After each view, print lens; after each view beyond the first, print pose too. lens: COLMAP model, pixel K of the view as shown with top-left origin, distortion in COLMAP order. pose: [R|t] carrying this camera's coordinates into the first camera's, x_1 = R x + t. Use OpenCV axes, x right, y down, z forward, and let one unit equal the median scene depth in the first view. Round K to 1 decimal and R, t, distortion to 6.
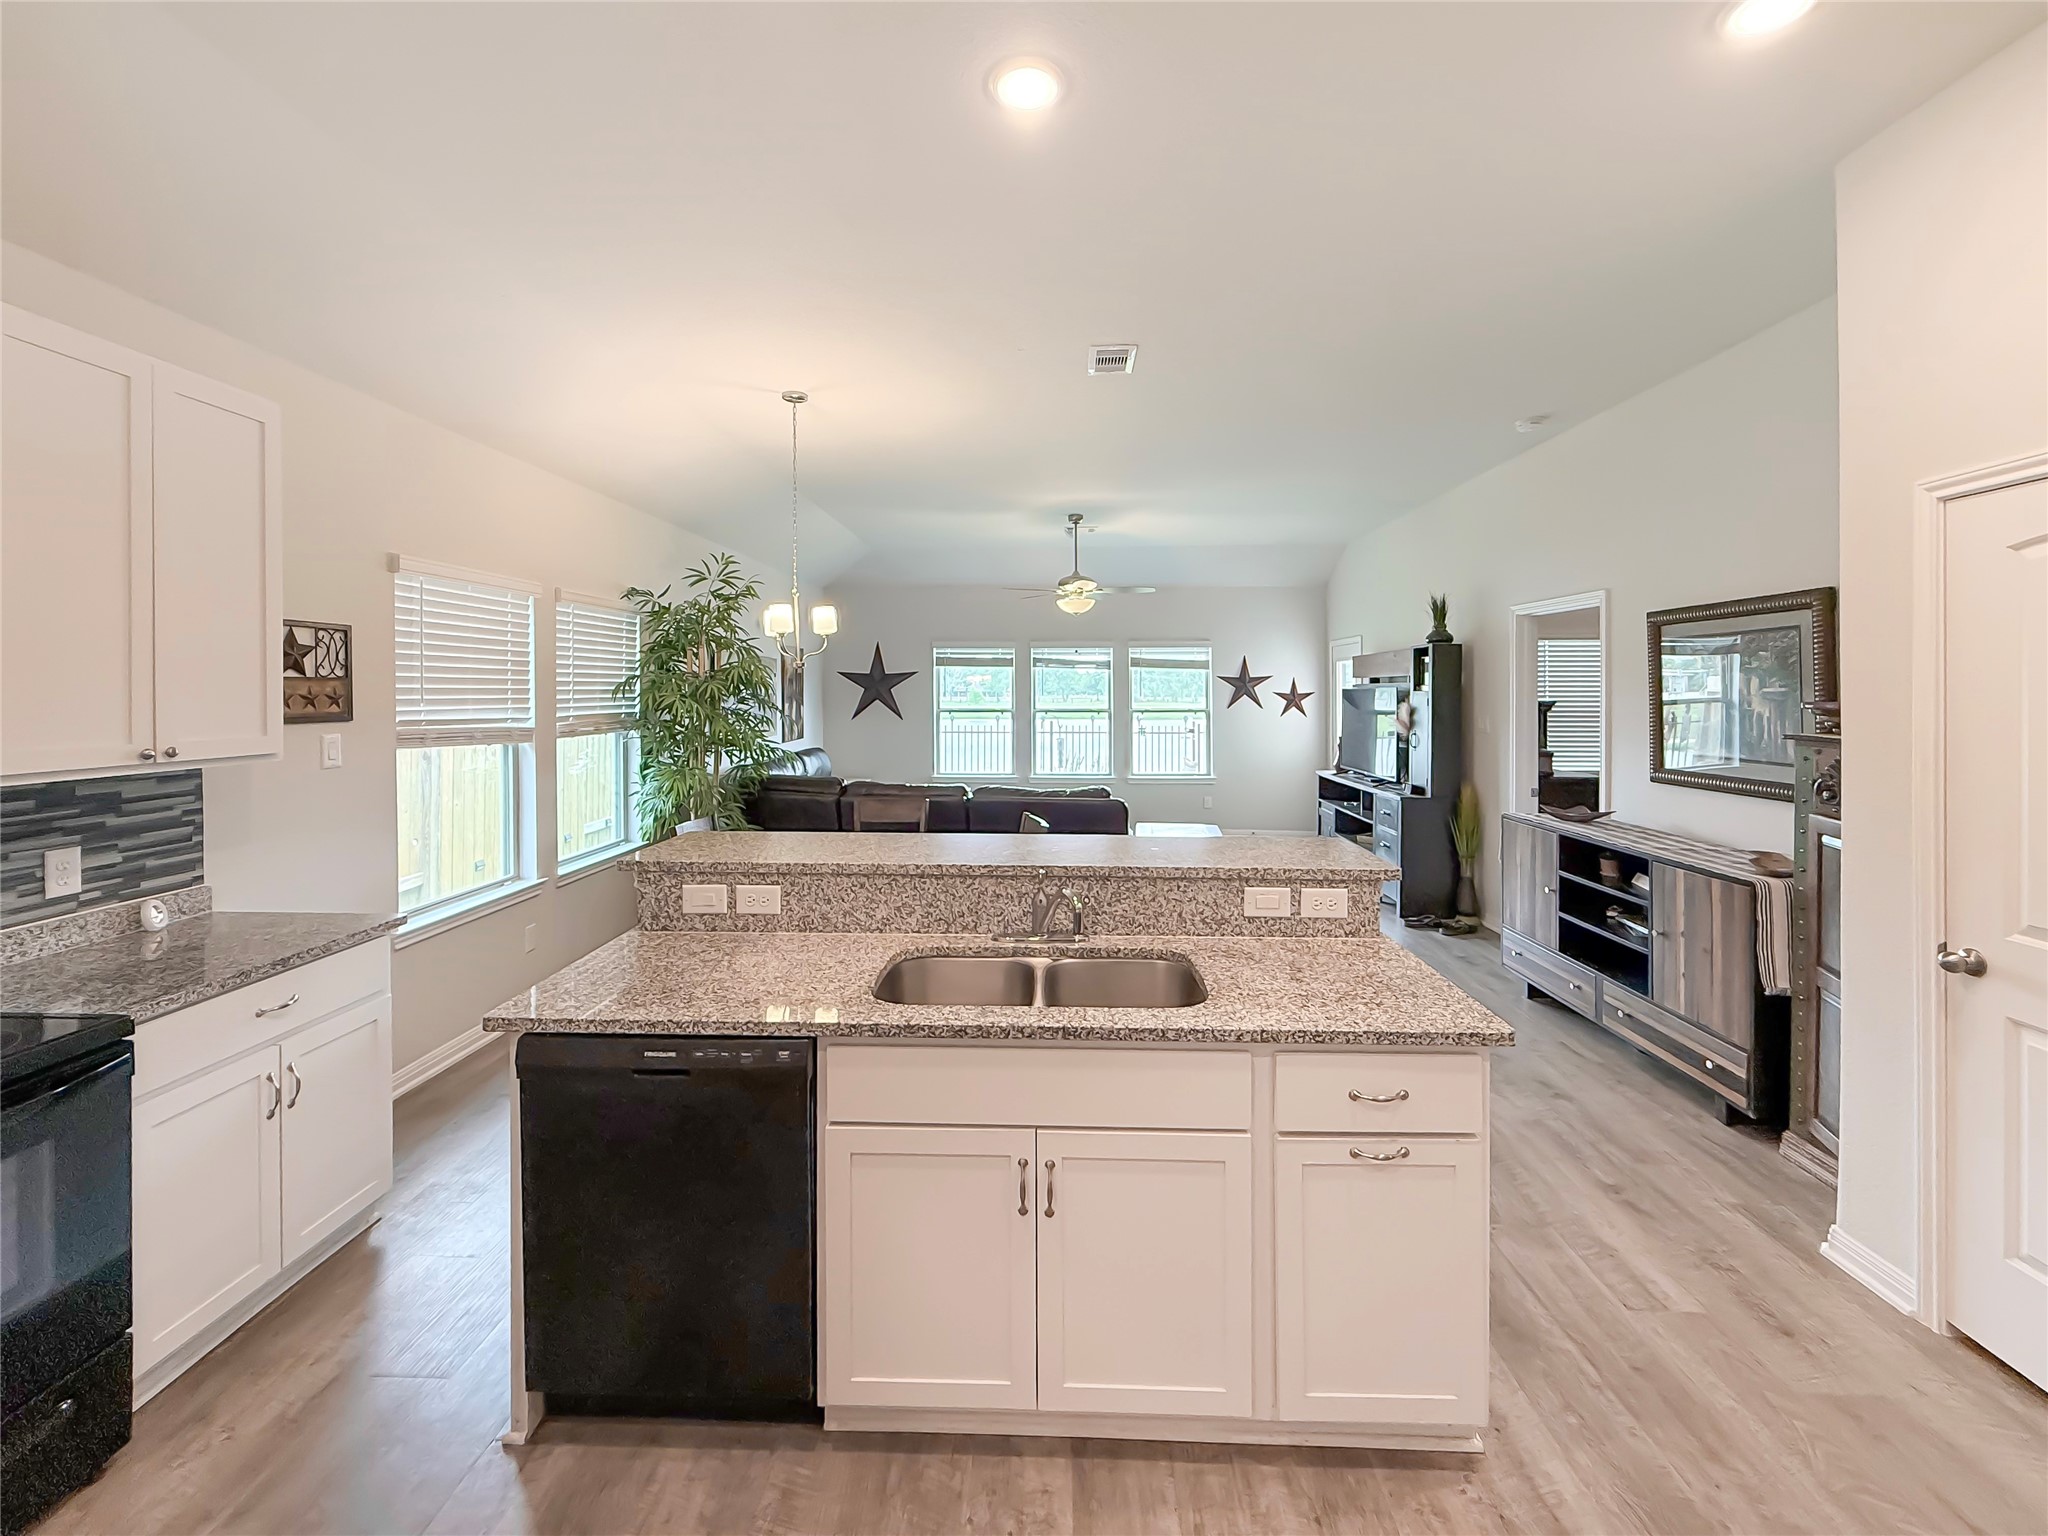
lens RADIAL K [[863.4, 0, 955.7], [0, 863.4, 692.9], [0, 0, 1]] dist [0.004050, -0.001222]
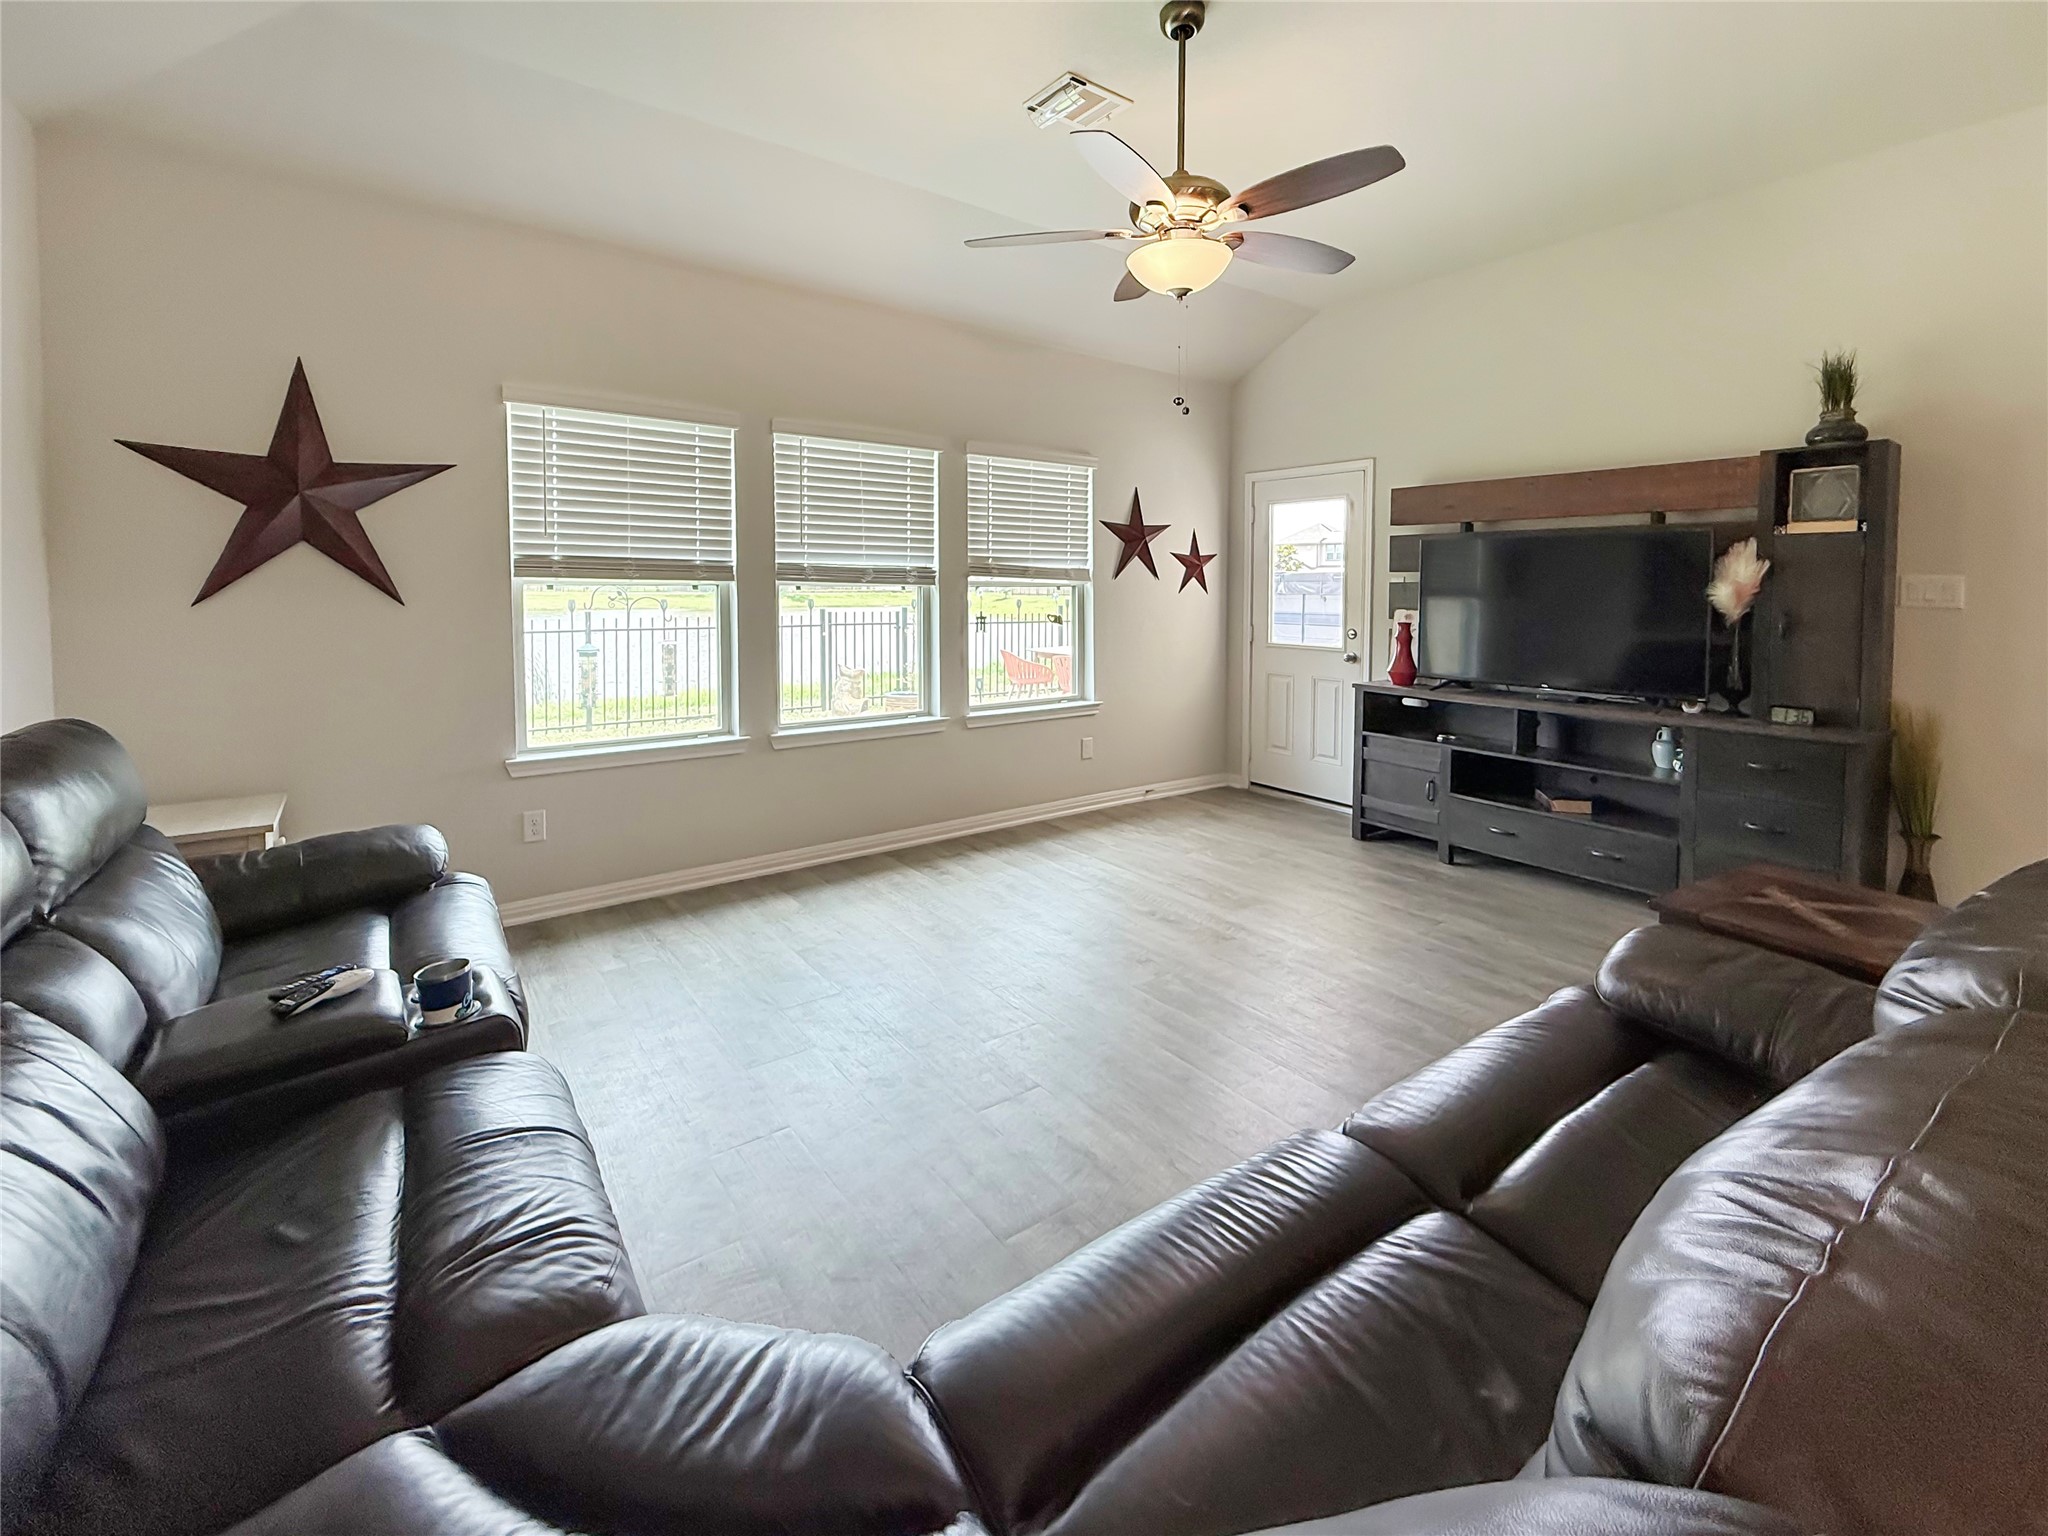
lens RADIAL K [[863.4, 0, 990.3], [0, 863.4, 597.8], [0, 0, 1]] dist [0.004050, -0.001222]
pose [[0.730820, -0.004066, 0.682558, -0.130685], [-0.006862, 0.999888, 0.013303, 0.023814], [-0.682536, -0.014406, 0.730710, 0.646328]]
